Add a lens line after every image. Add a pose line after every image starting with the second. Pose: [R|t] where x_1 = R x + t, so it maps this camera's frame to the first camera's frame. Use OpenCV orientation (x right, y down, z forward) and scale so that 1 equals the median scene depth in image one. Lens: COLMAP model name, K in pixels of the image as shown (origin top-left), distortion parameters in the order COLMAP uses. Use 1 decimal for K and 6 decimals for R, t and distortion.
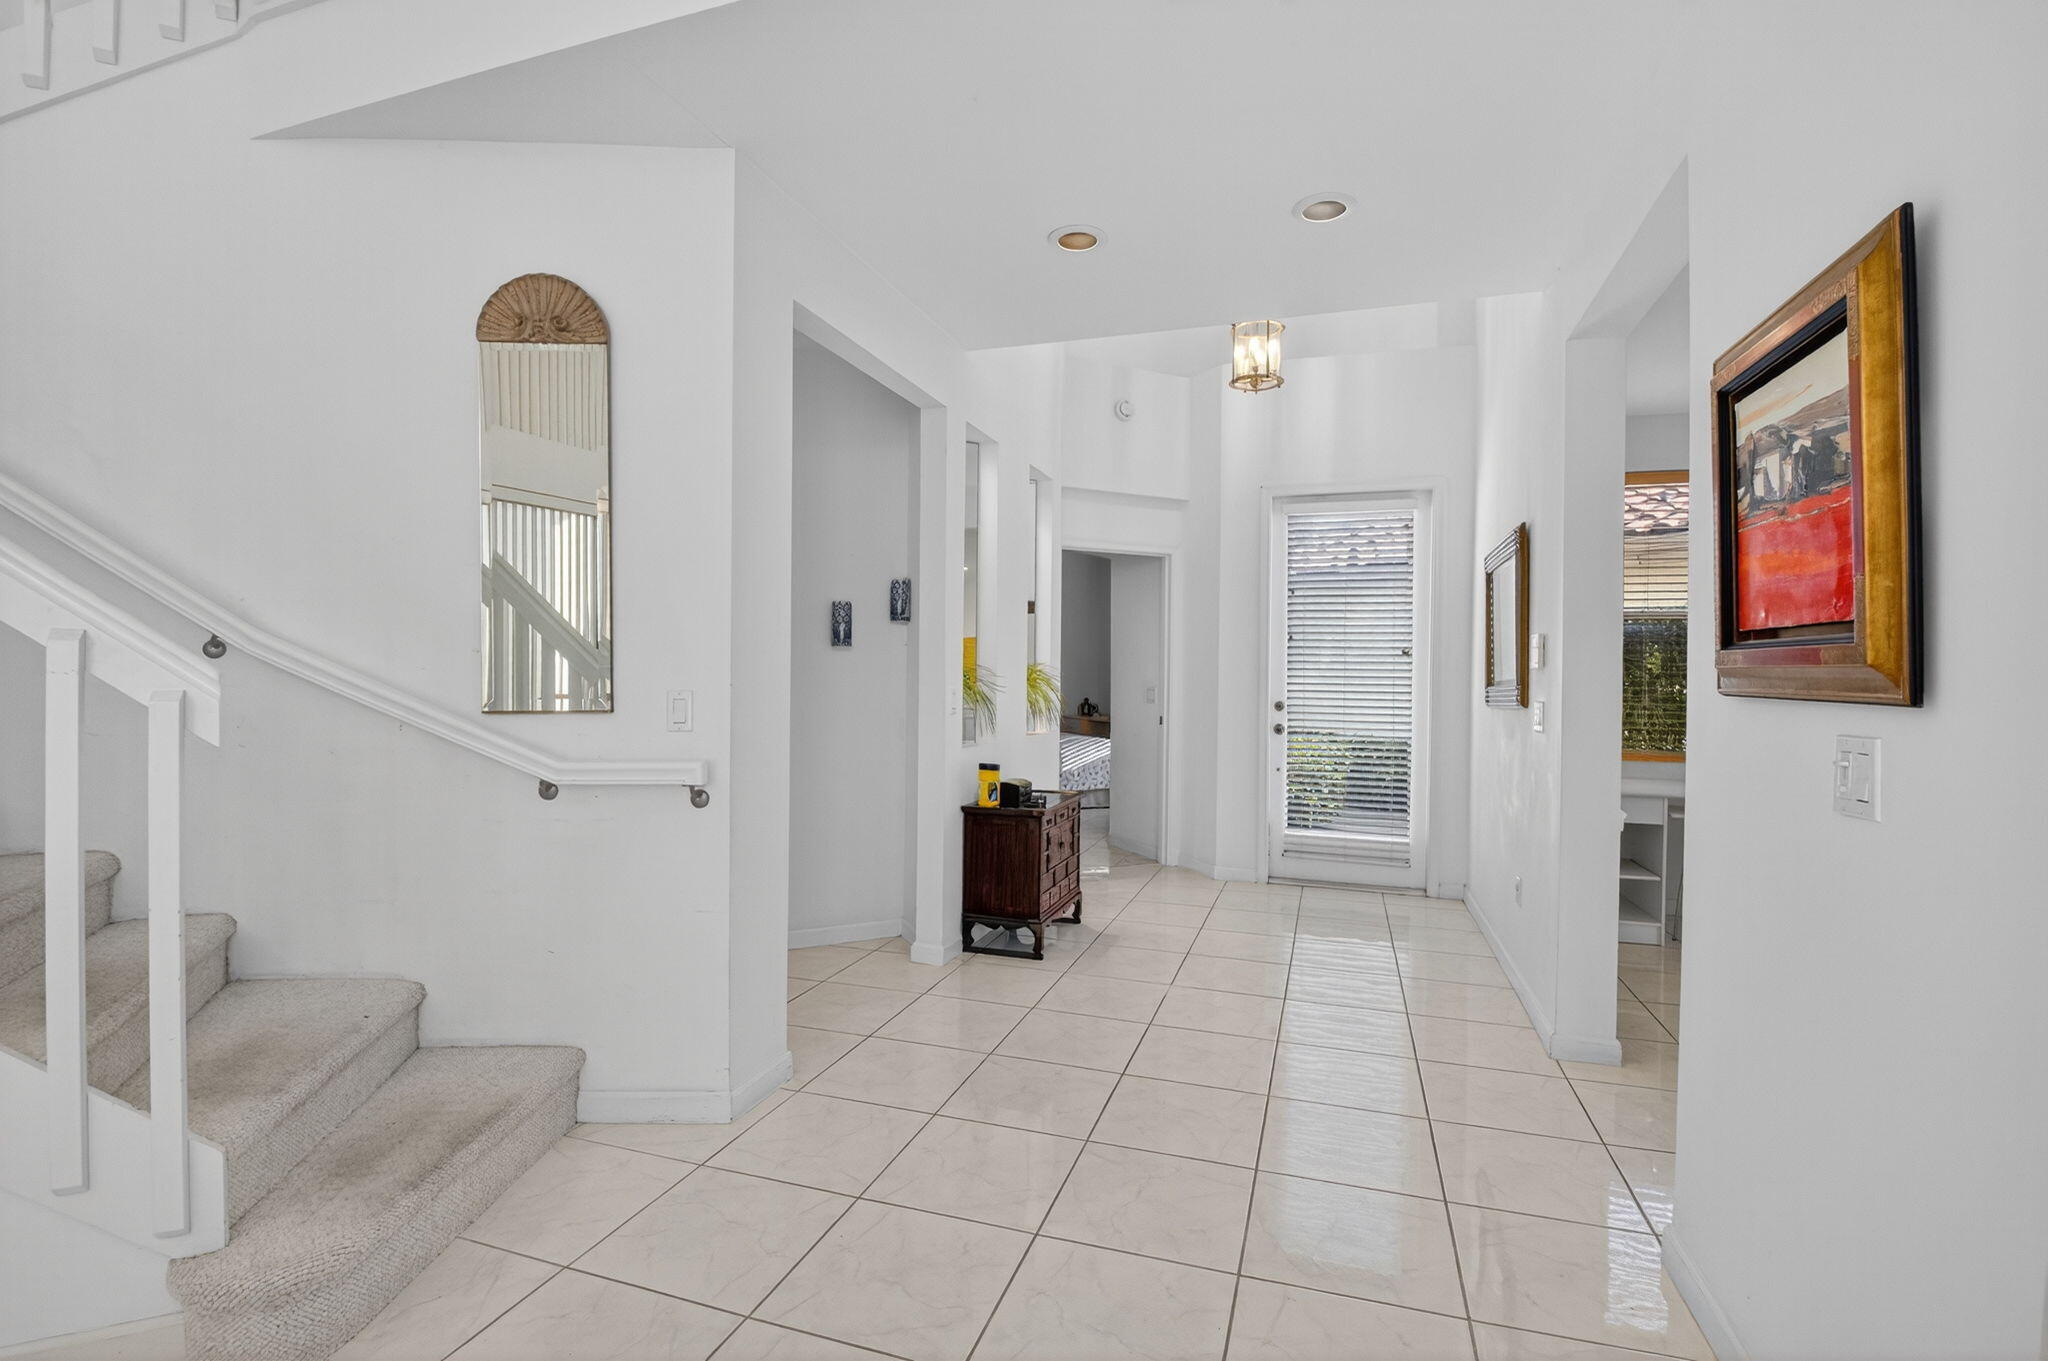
lens RADIAL K [[917.7, 0, 1040.2], [0, 917.7, 682.1], [0, 0, 1]] dist [-0.018207, -0.003267]
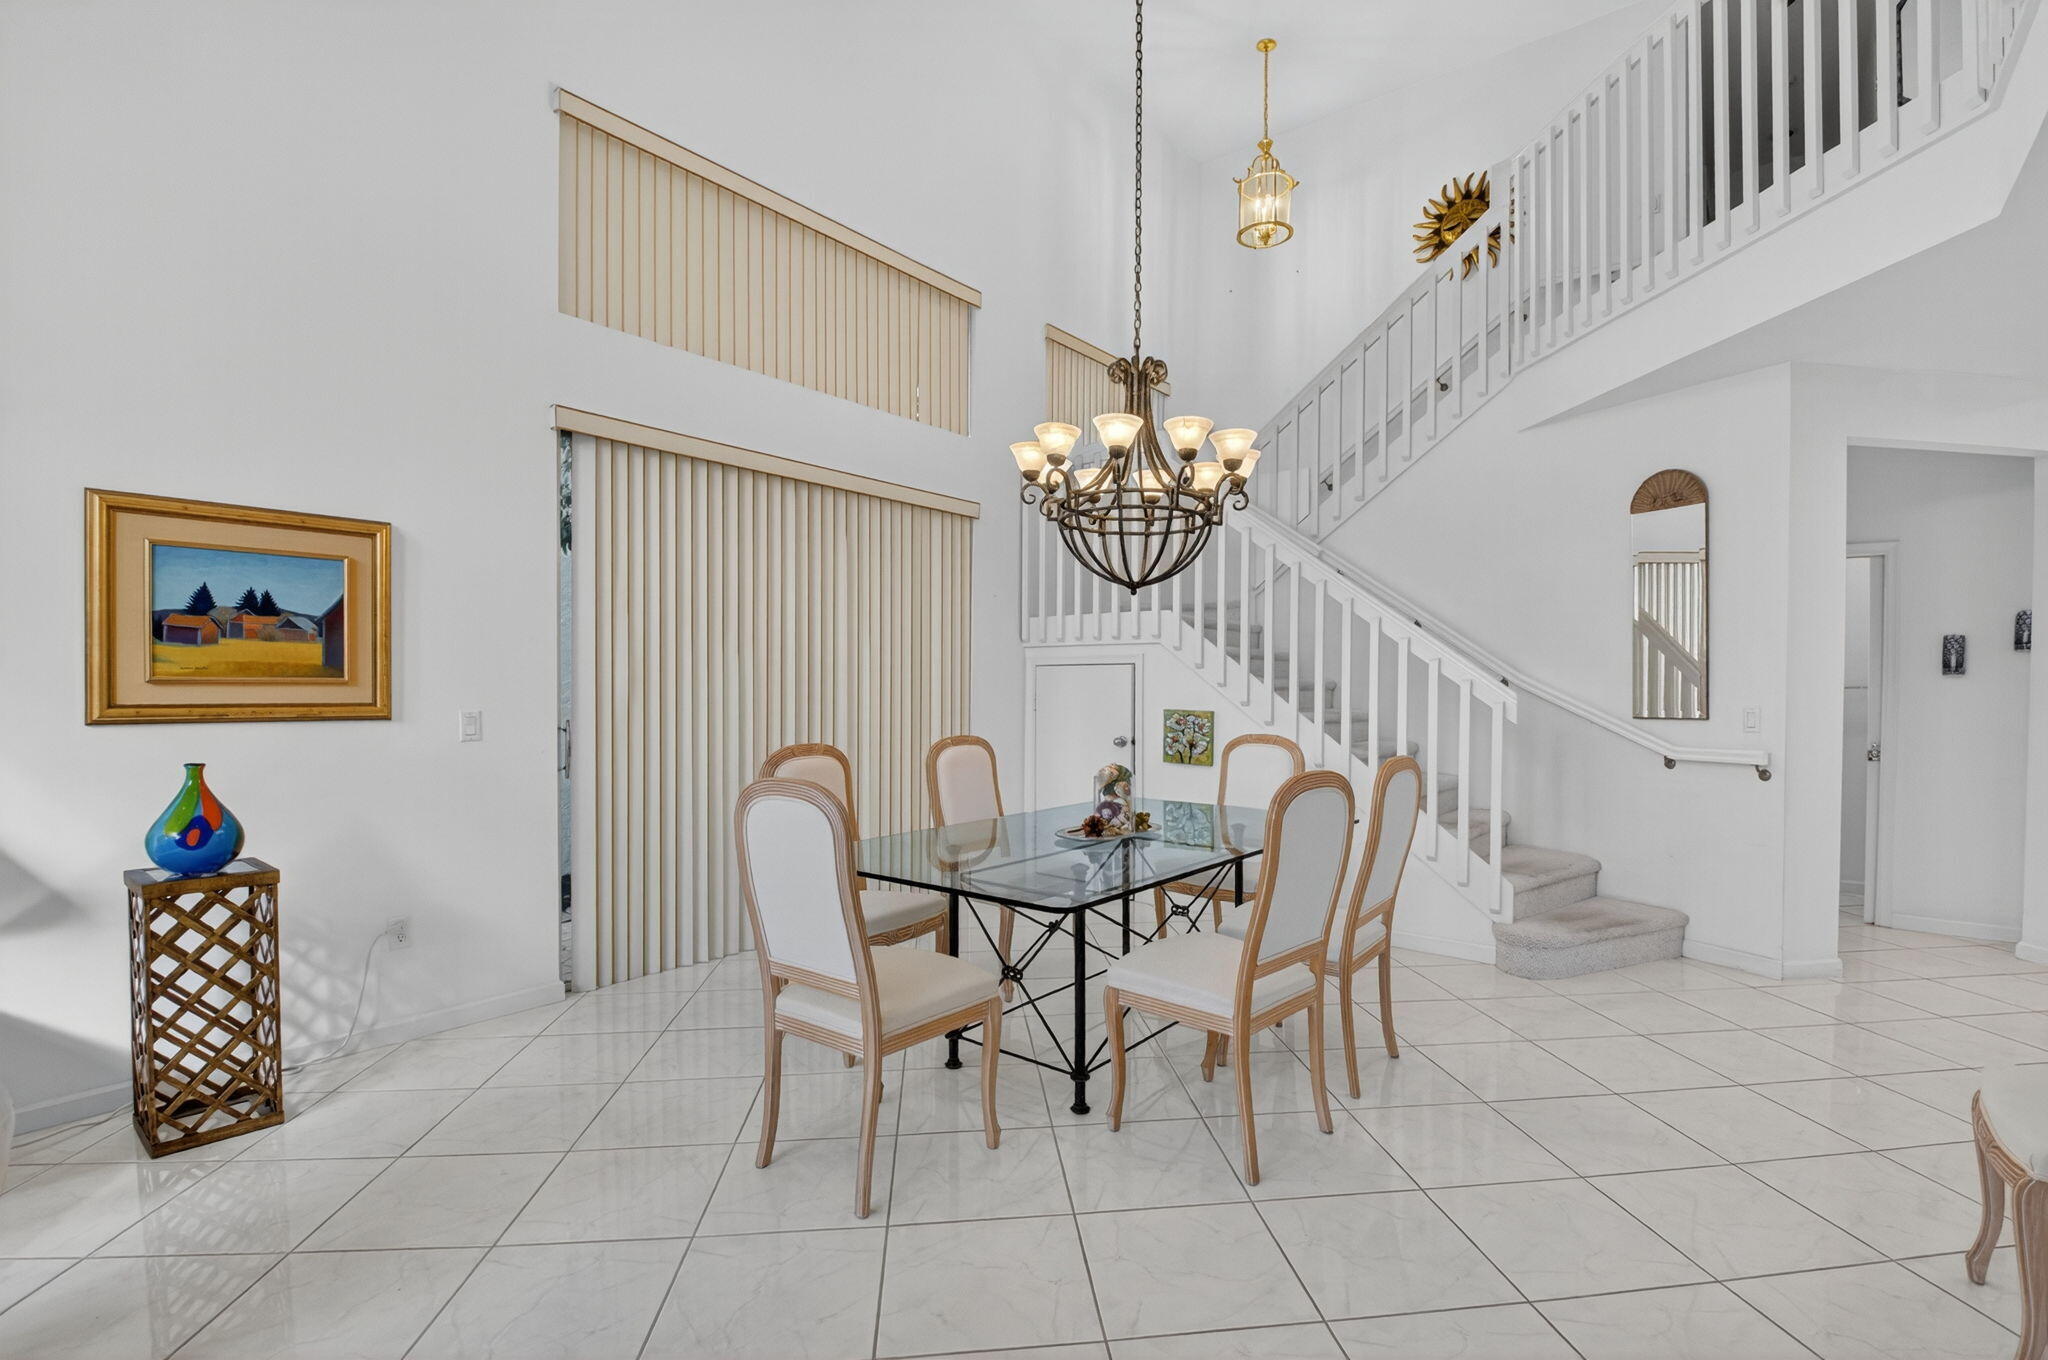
lens RADIAL K [[917.7, 0, 1028.3], [0, 917.7, 689.6], [0, 0, 1]] dist [-0.018207, -0.003267]
pose [[0.371016, -0.003703, -0.928619, 0.628987], [-0.013591, 0.999863, -0.009417, 0.011157], [0.928527, 0.016115, 0.370915, -0.799488]]
